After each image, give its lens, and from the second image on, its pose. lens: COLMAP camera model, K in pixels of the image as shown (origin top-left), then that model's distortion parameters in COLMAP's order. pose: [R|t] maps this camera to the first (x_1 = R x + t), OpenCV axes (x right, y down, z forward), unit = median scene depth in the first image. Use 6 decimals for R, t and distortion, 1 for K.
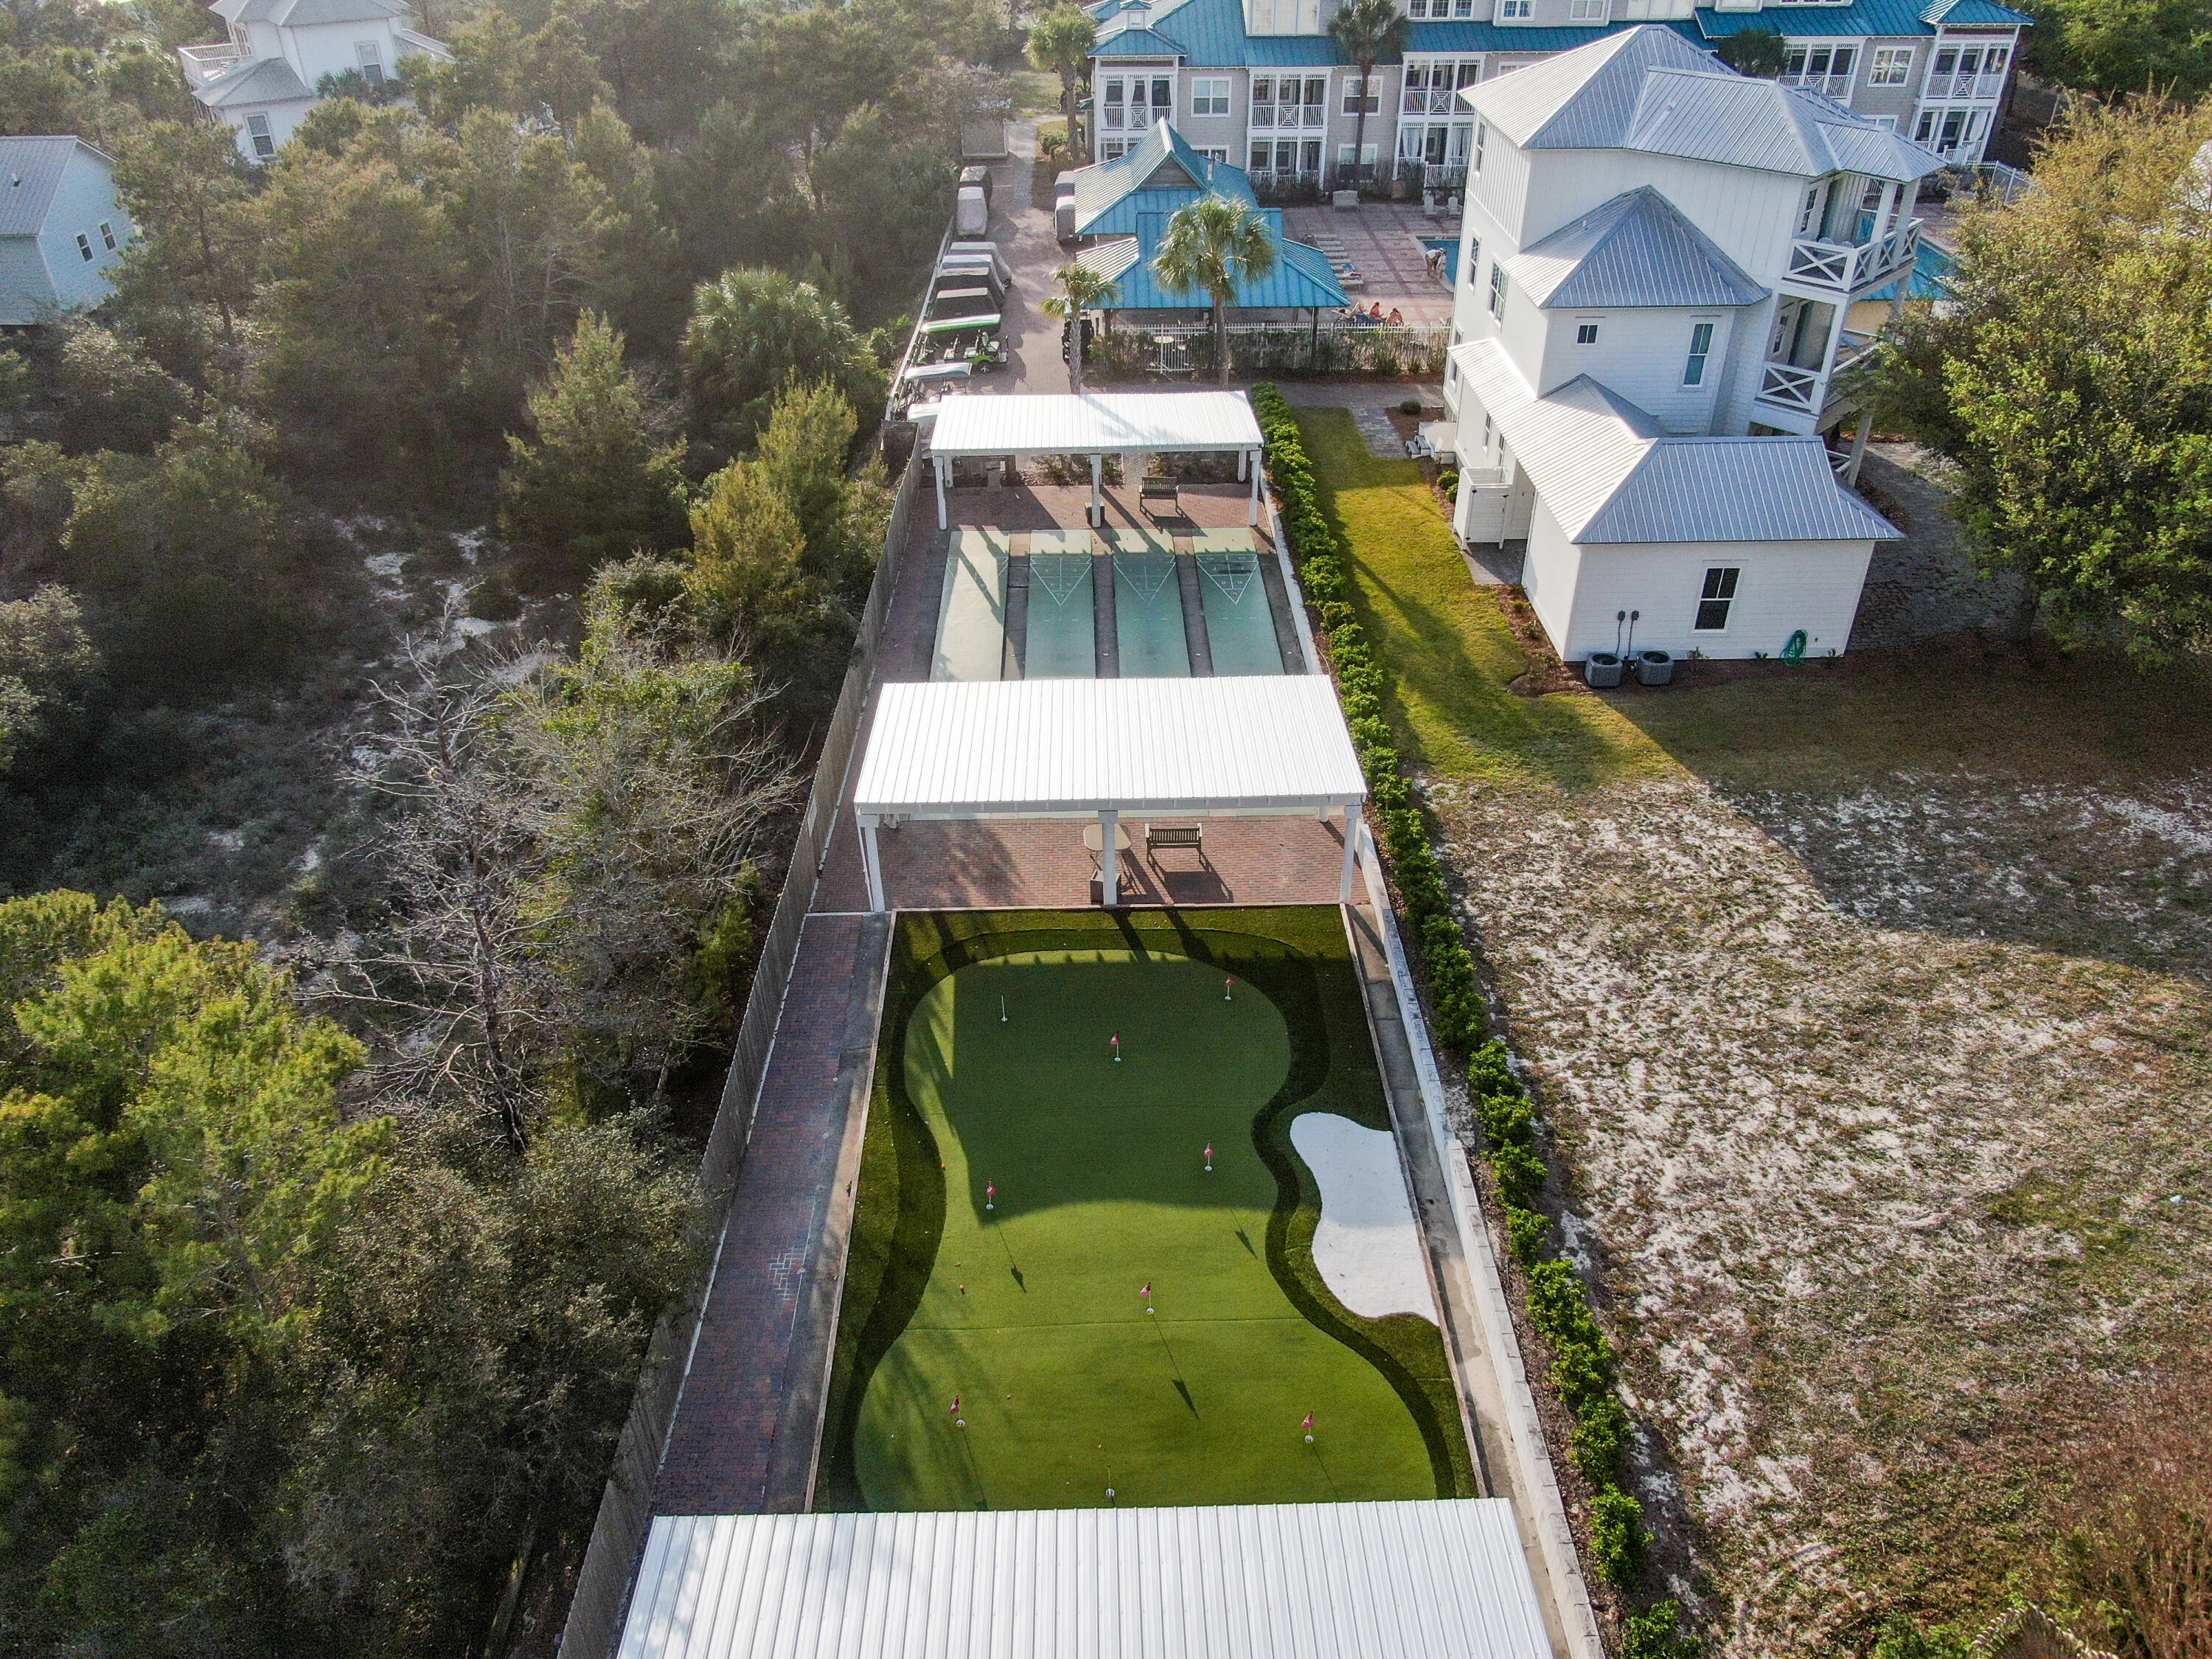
lens RADIAL K [[1600.2, 0, 1105.3], [0, 1600.2, 817.3], [0, 0, 1]] dist [-0.015452, 0.003223]
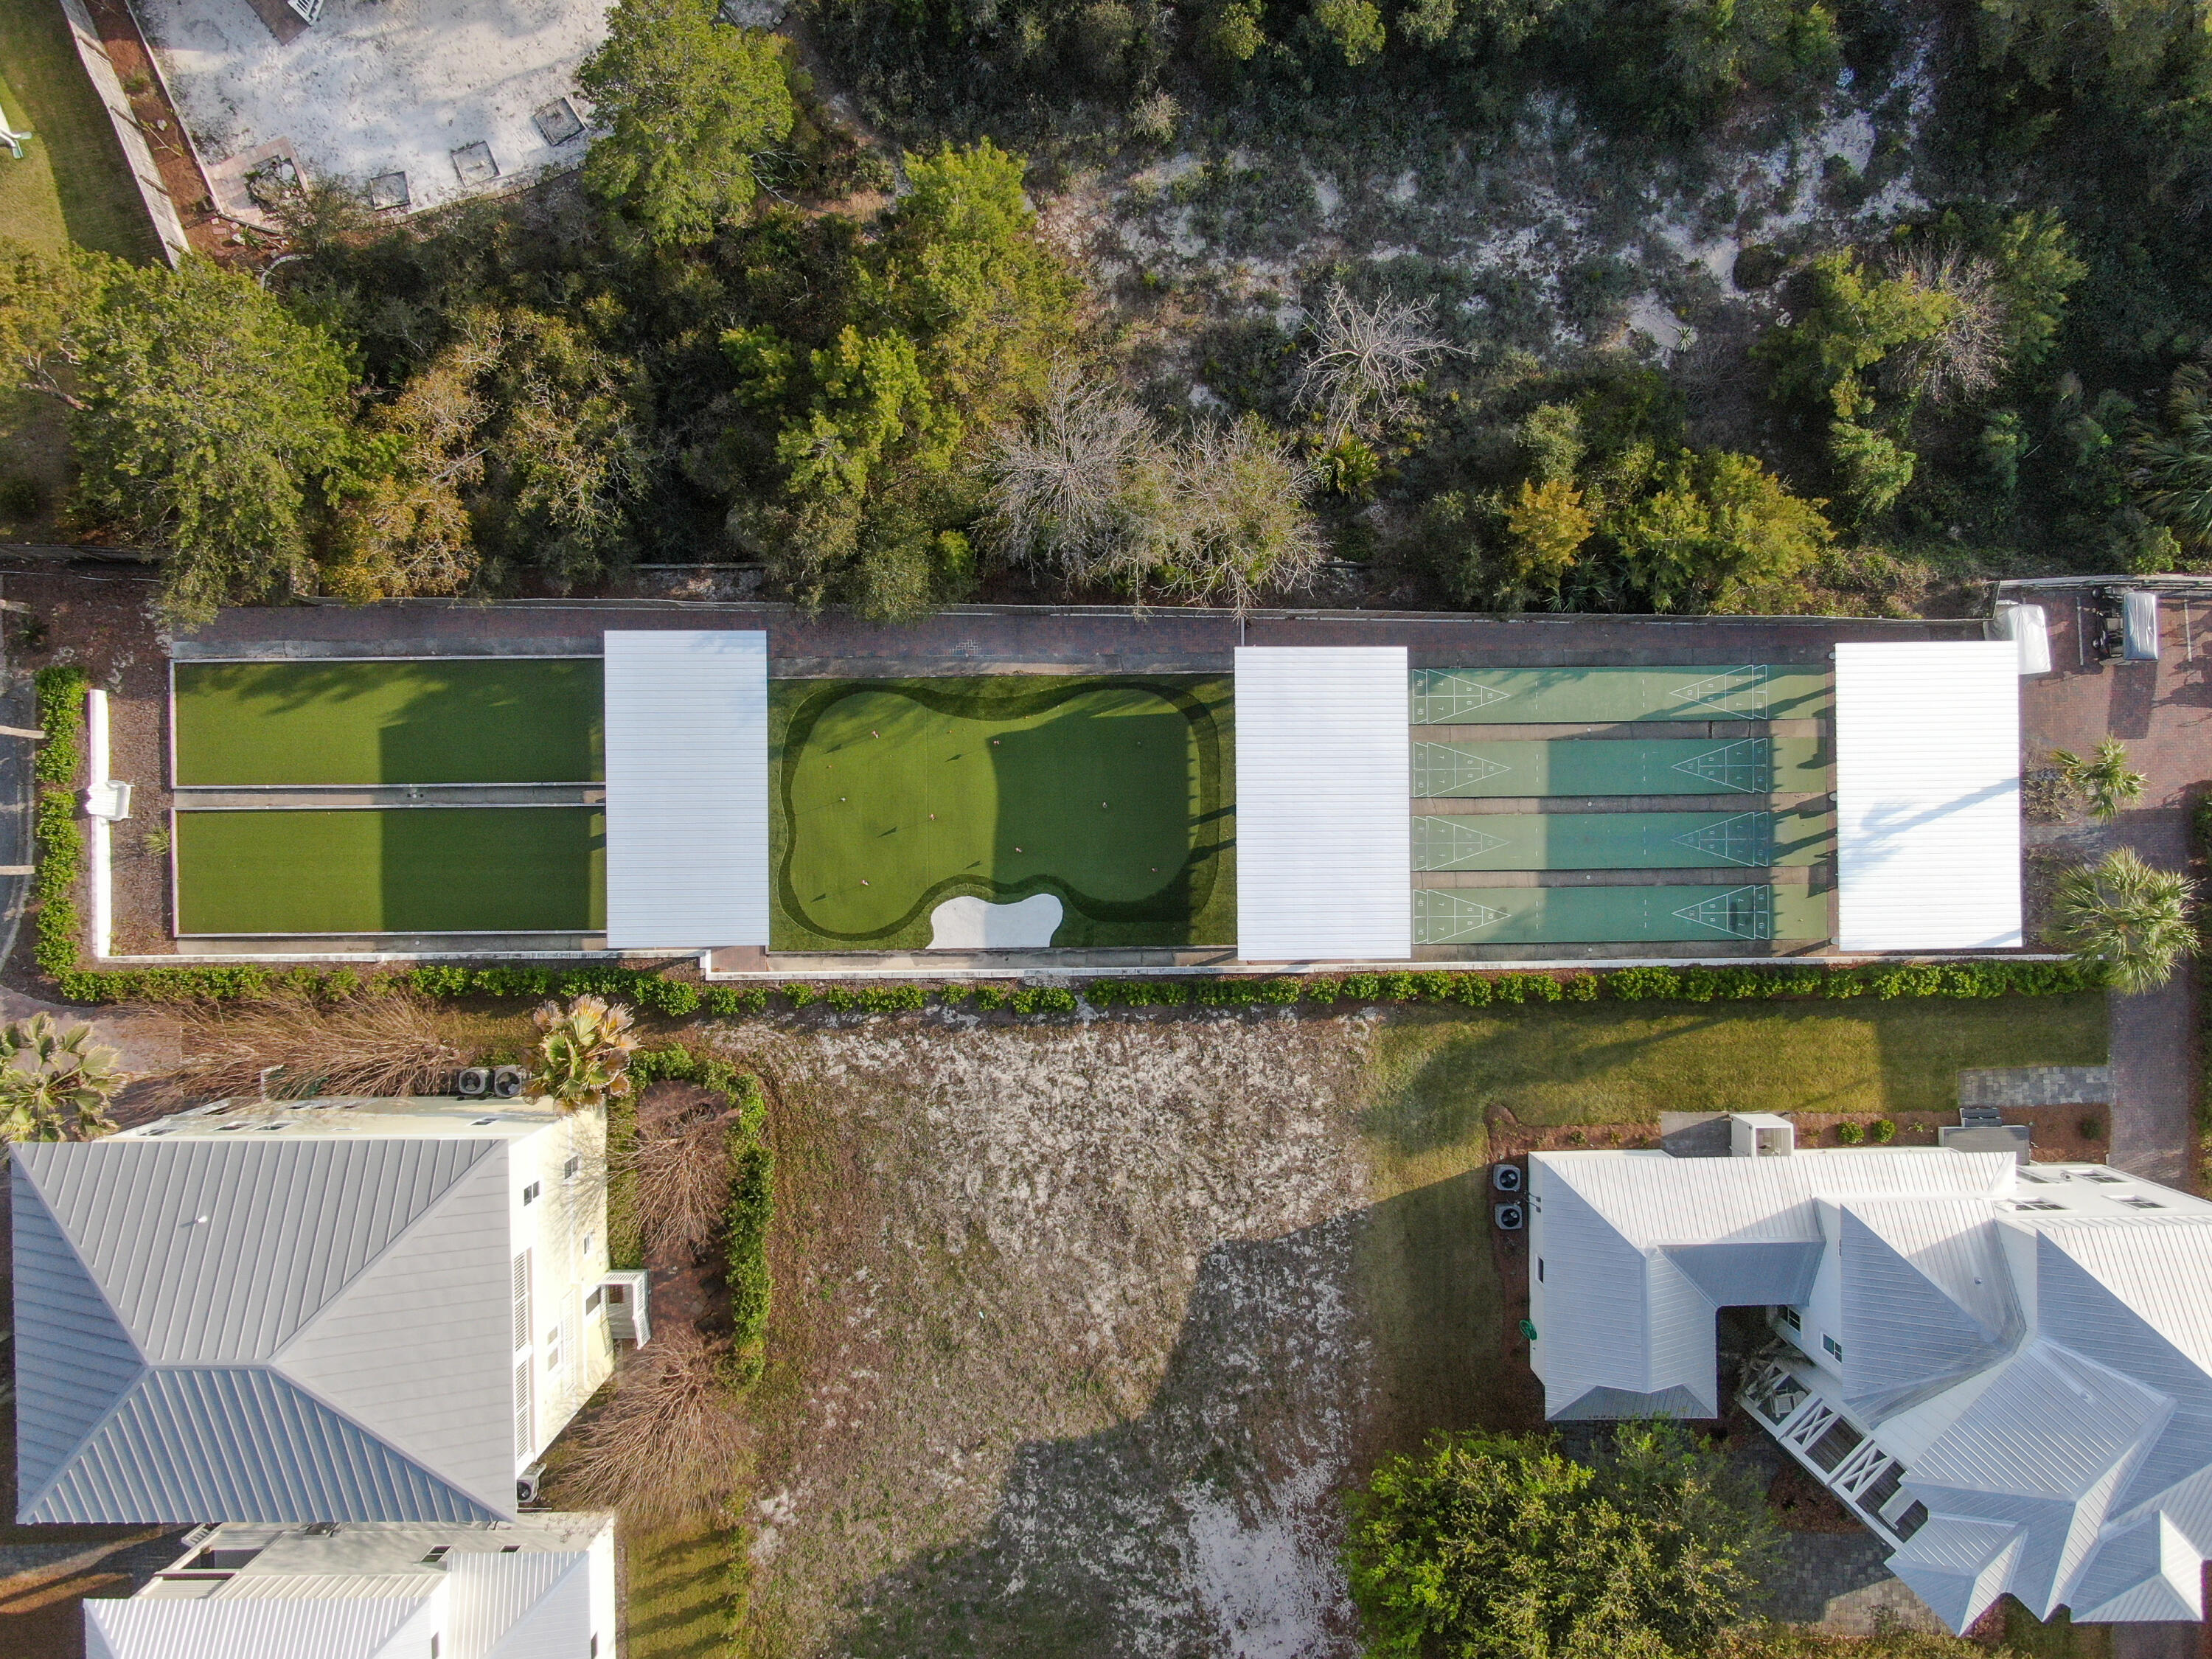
lens RADIAL K [[1600.2, 0, 1105.3], [0, 1600.2, 817.3], [0, 0, 1]] dist [-0.015452, 0.003223]
pose [[-0.007955, 0.999949, 0.006155, 0.005666], [-0.557987, -0.009547, 0.829795, -0.840103], [0.829811, 0.003167, 0.558035, -0.015957]]
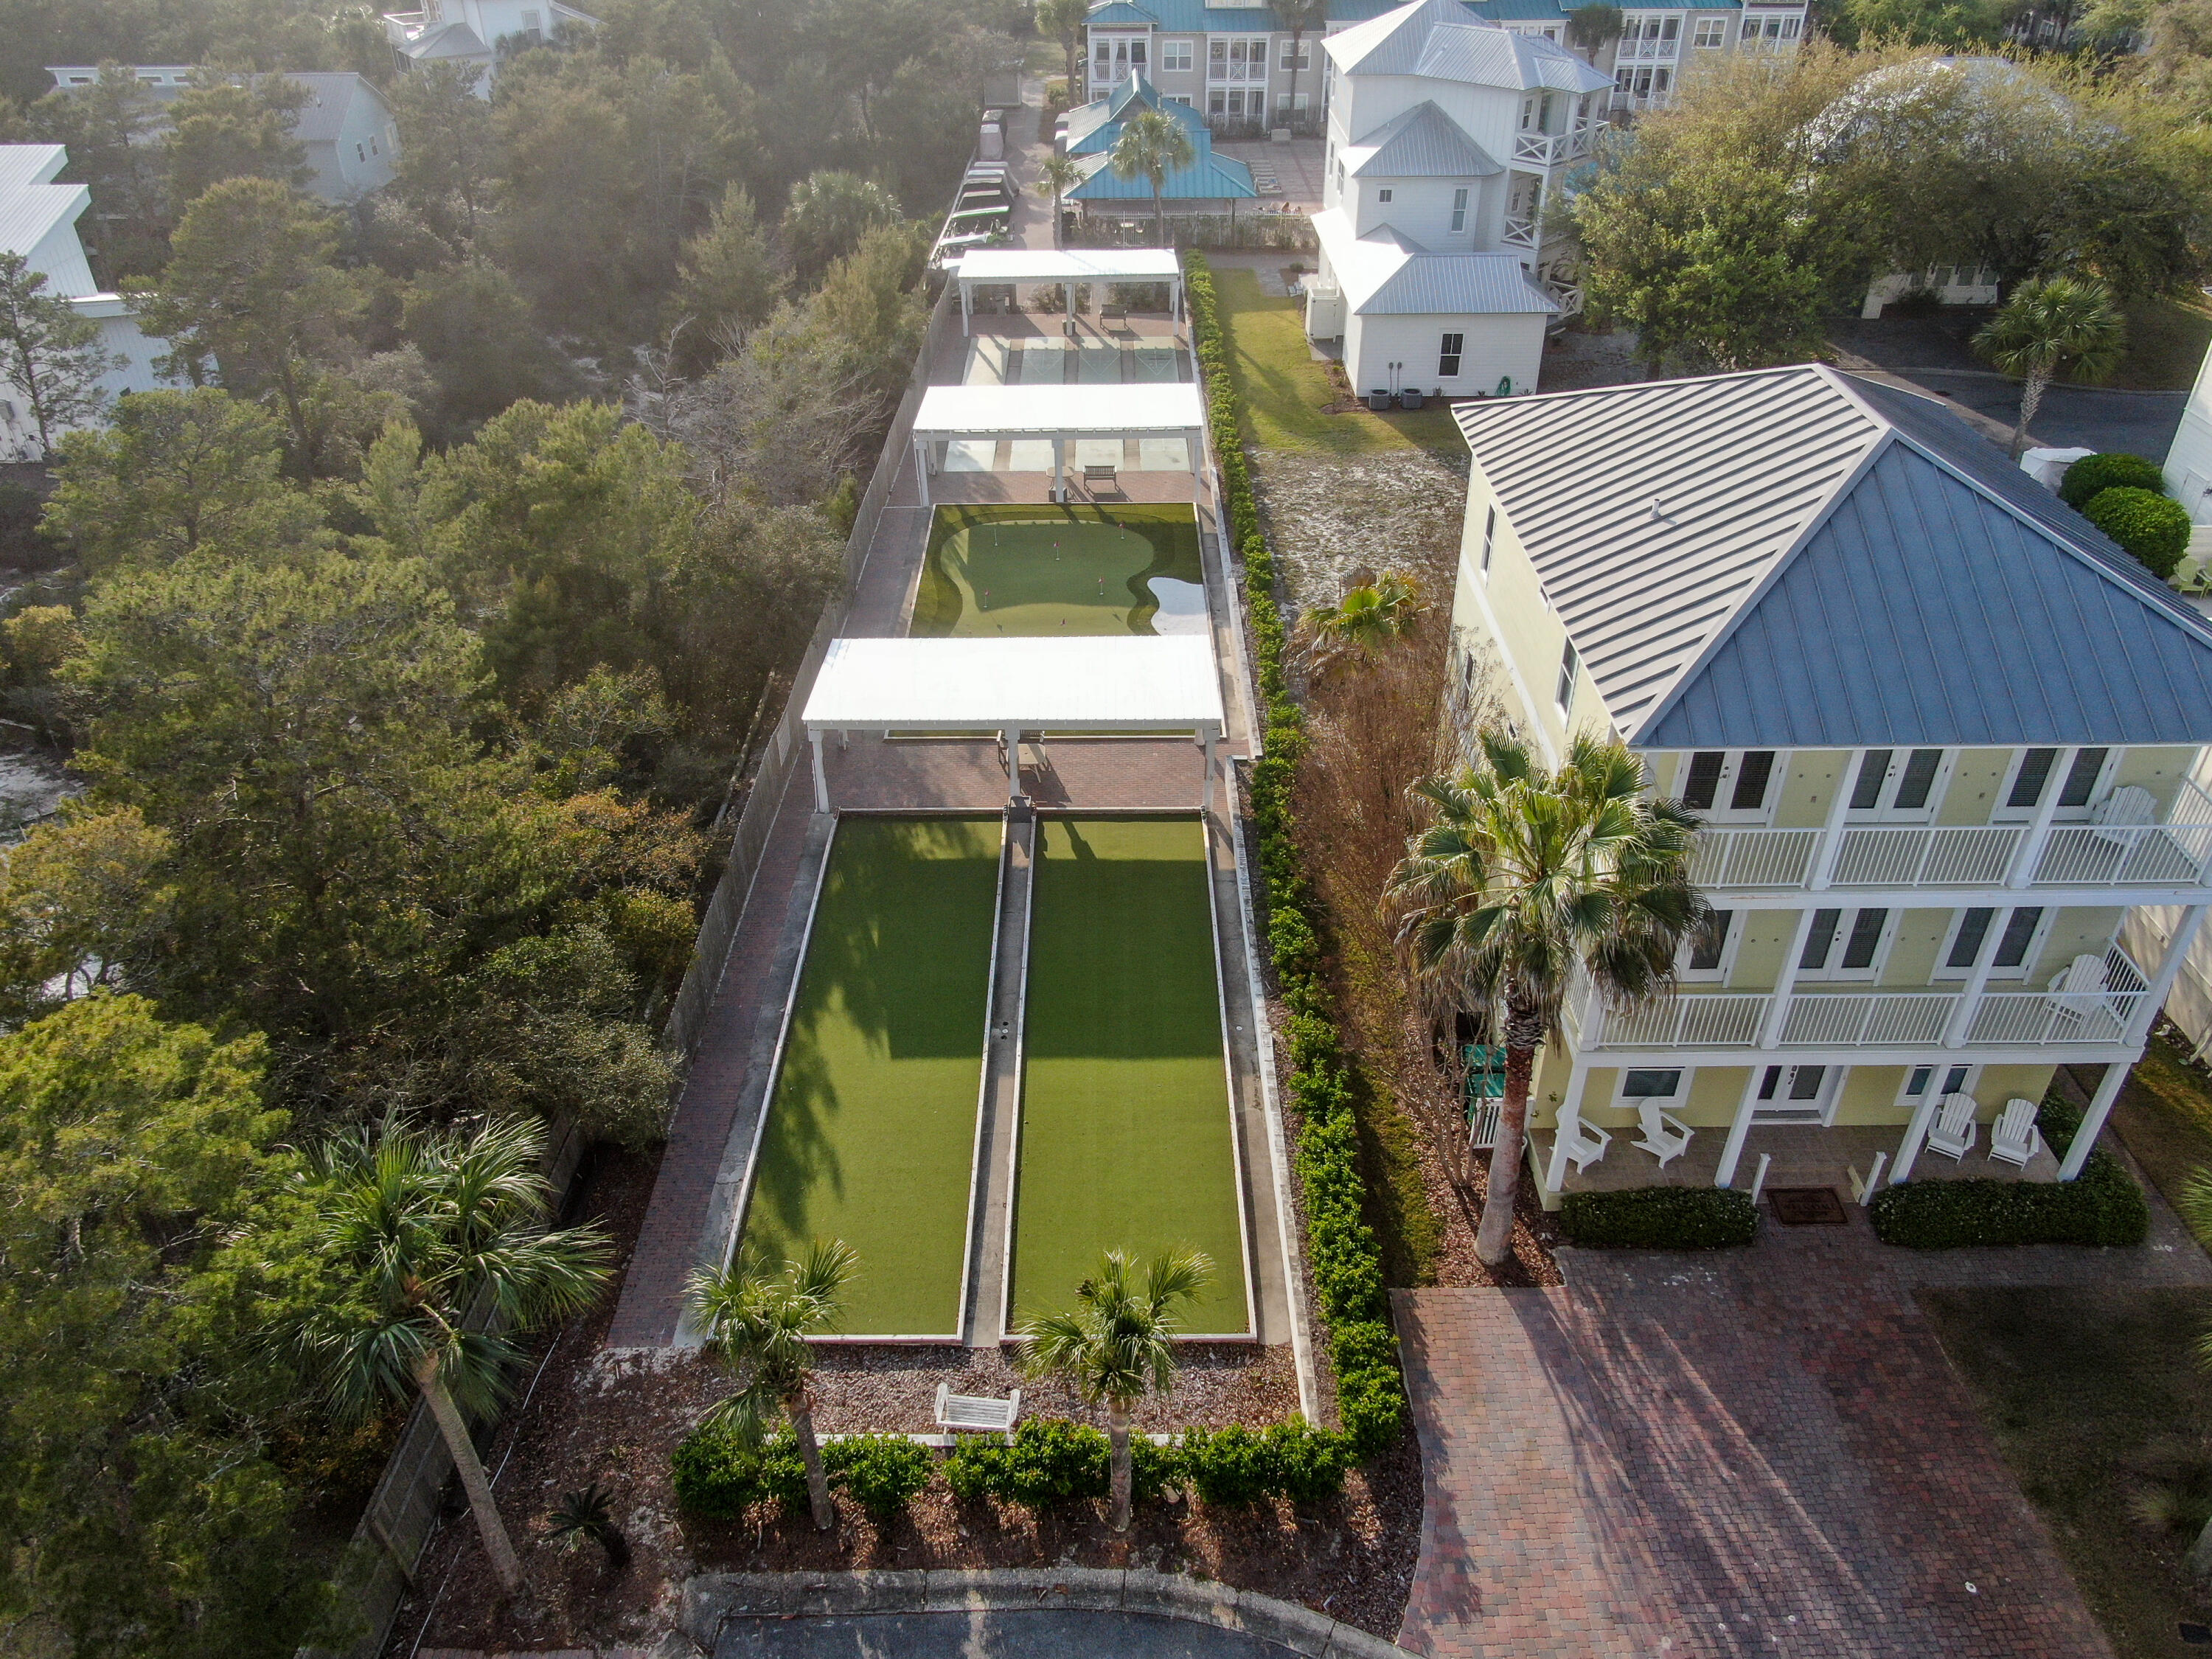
lens RADIAL K [[1600.2, 0, 1105.3], [0, 1600.2, 817.3], [0, 0, 1]] dist [-0.015452, 0.003223]
pose [[0.999854, 0.009333, -0.014288, 0.055023], [-0.009228, 0.999930, 0.007444, 0.262865], [0.014356, -0.007312, 0.999870, -0.499324]]
